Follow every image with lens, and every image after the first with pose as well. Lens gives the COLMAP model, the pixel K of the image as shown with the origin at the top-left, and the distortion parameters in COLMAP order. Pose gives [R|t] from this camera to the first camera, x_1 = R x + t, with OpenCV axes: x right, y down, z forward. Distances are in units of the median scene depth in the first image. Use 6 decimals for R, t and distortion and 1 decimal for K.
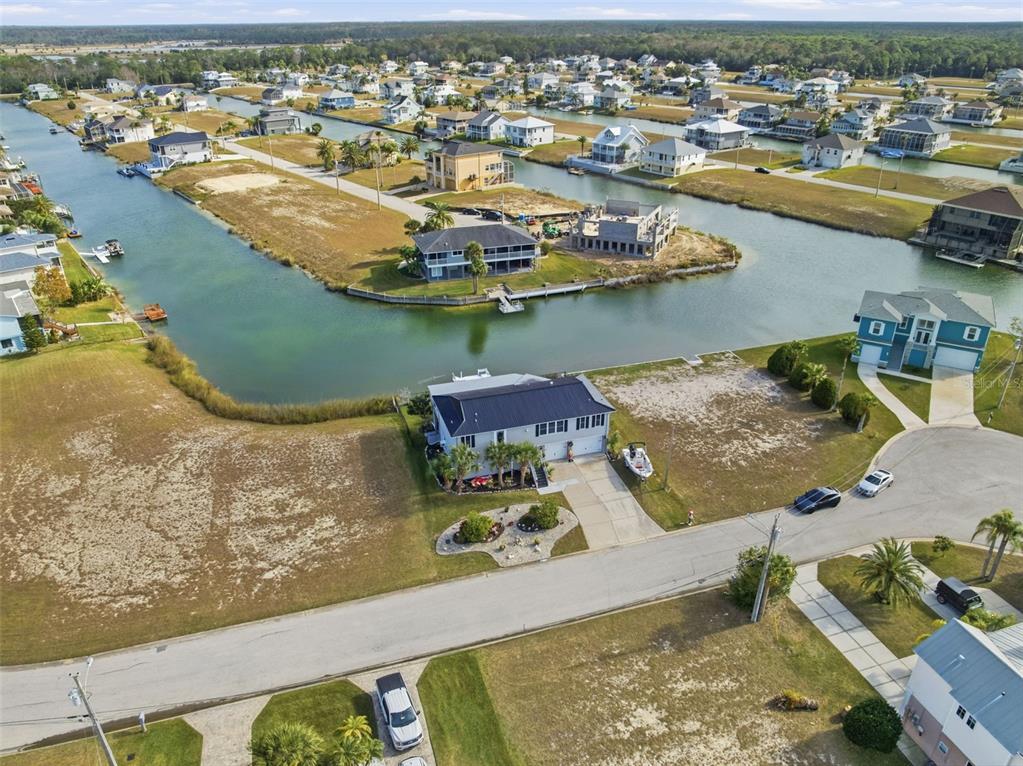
lens RADIAL K [[726.6, 0, 506.6], [0, 726.6, 380.7], [0, 0, 1]] dist [-0.041628, 0.003032]
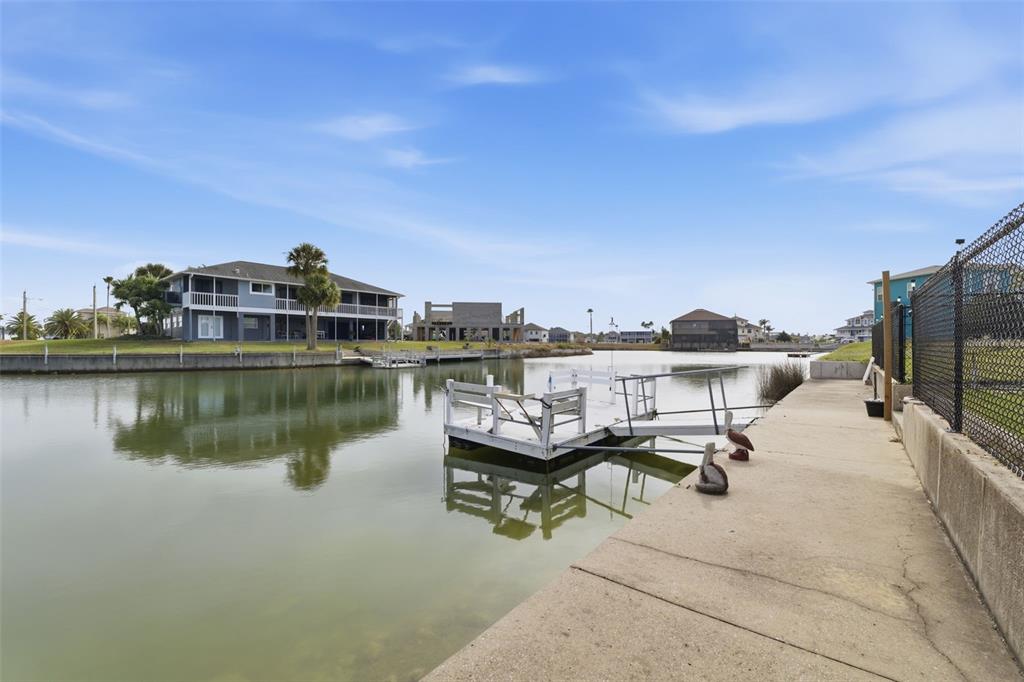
lens RADIAL K [[423.5, 0, 513.0], [0, 423.5, 342.1], [0, 0, 1]] dist [-0.026420, 0.000266]
pose [[0.833262, 0.004352, 0.552861, -0.123996], [0.247245, 0.891476, -0.379659, 0.019430], [-0.494515, 0.453048, 0.741757, 1.045225]]
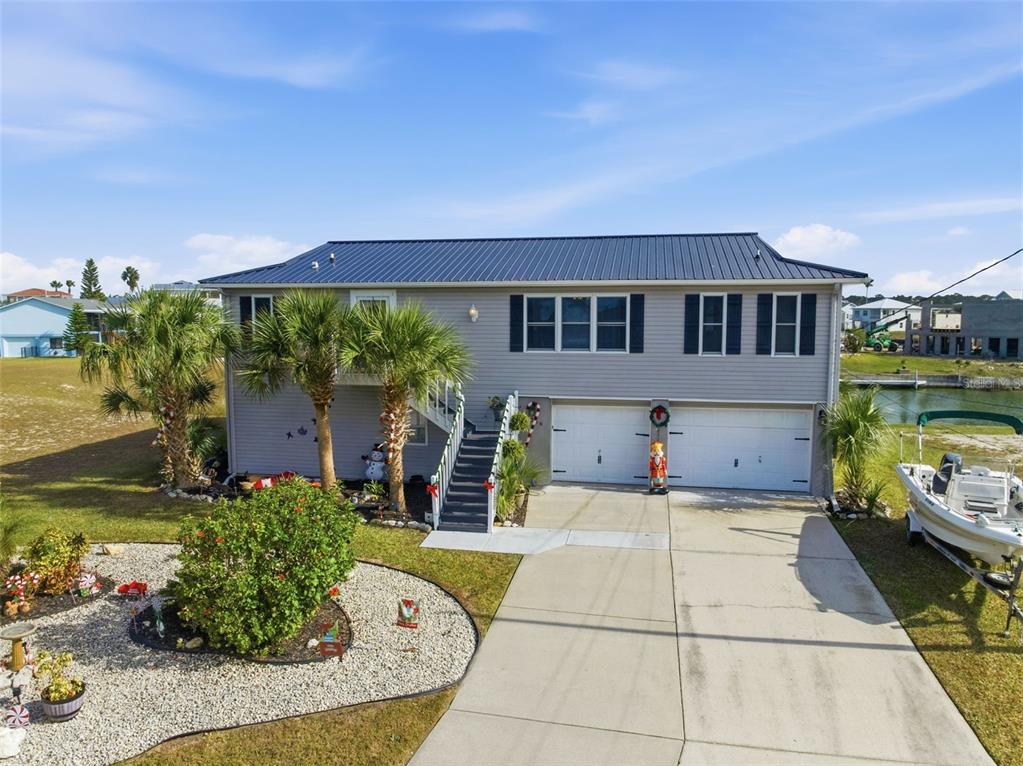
lens RADIAL K [[726.6, 0, 506.6], [0, 726.6, 380.7], [0, 0, 1]] dist [-0.041628, 0.003032]
pose [[0.877552, 0.048523, -0.477021, 0.137725], [-0.218795, 0.925774, -0.308337, 0.141266], [0.426652, 0.374951, 0.823031, 0.670987]]
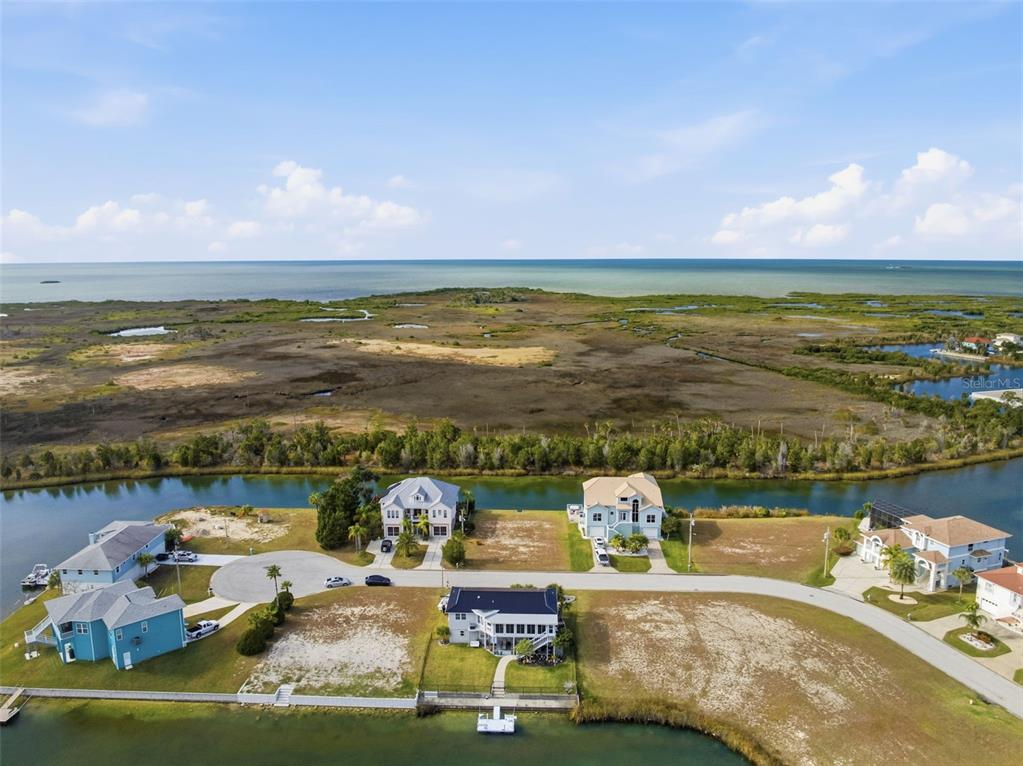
lens RADIAL K [[726.6, 0, 506.6], [0, 726.6, 380.7], [0, 0, 1]] dist [-0.041628, 0.003032]
pose [[-0.941257, -0.050050, 0.333960, -0.414807], [0.158502, 0.807769, 0.567791, -1.060474], [-0.298180, 0.587370, -0.752386, 1.644424]]
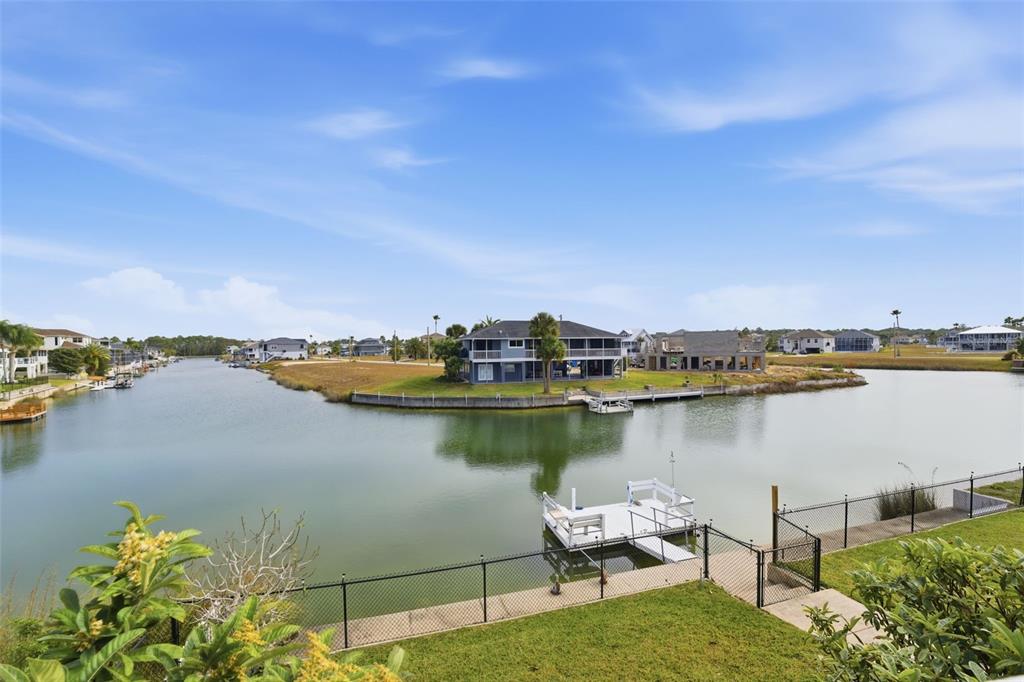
lens RADIAL K [[423.5, 0, 513.0], [0, 423.5, 342.1], [0, 0, 1]] dist [-0.026420, 0.000266]
pose [[0.999751, -0.010743, -0.019582, -0.093554], [0.000560, 0.888505, -0.458866, 0.013446], [0.022328, 0.458741, 0.888290, 0.938738]]
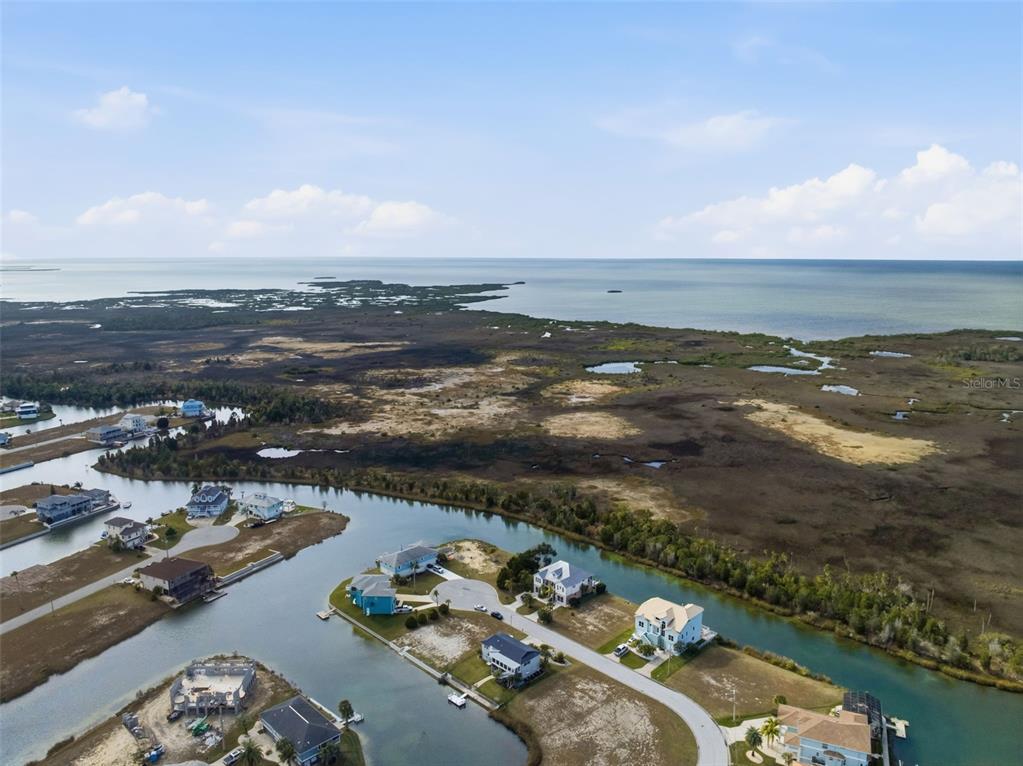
lens RADIAL K [[726.6, 0, 506.6], [0, 726.6, 380.7], [0, 0, 1]] dist [-0.041628, 0.003032]
pose [[-0.457735, -0.149814, 0.876376, -2.003388], [0.401803, 0.844442, 0.354219, -1.623246], [-0.793116, 0.514269, -0.326335, 1.225130]]
